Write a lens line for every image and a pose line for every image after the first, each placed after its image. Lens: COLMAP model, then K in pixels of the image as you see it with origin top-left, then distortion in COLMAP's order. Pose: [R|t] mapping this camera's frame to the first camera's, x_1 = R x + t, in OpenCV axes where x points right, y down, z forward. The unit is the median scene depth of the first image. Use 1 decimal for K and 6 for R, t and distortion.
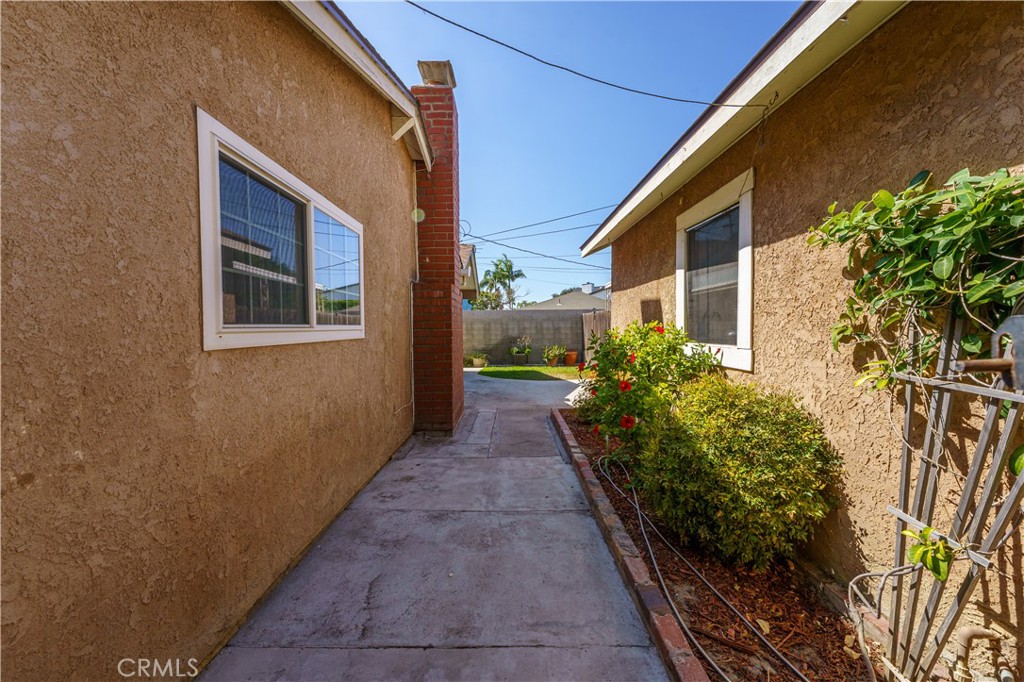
lens RADIAL K [[406.5, 0, 512.2], [0, 406.5, 340.1], [0, 0, 1]] dist [0.001061, -0.000330]
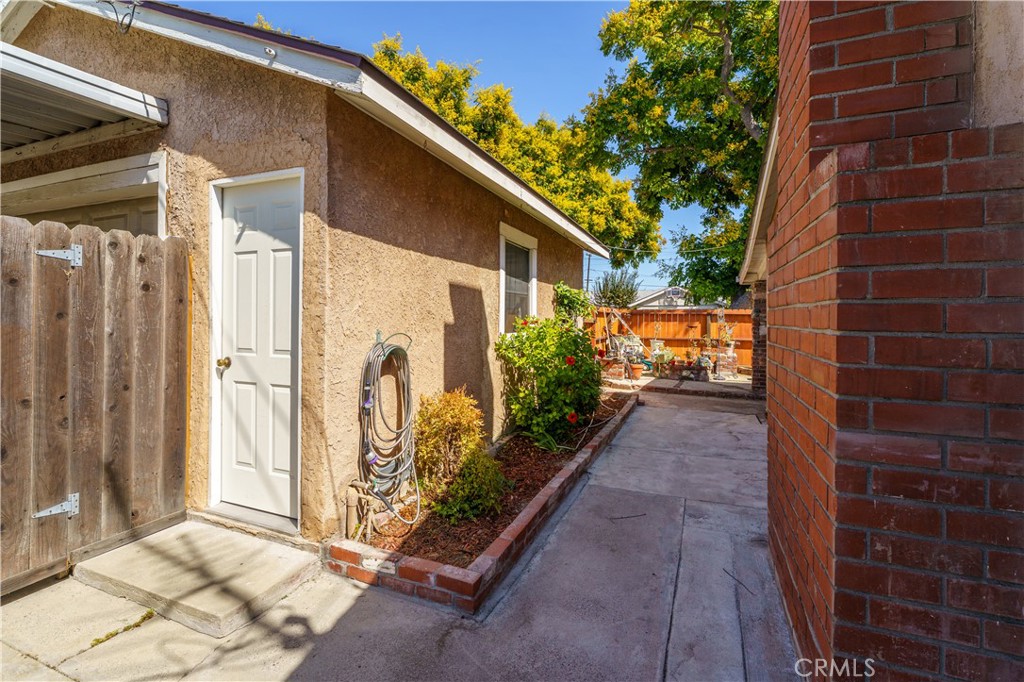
lens RADIAL K [[474.0, 0, 496.1], [0, 474.0, 319.6], [0, 0, 1]] dist [0.002297, -0.000002]
pose [[-0.924685, 0.002406, 0.380724, -0.031319], [0.012851, 0.999607, 0.024897, -0.025765], [-0.380515, 0.027915, -0.924353, 0.874910]]
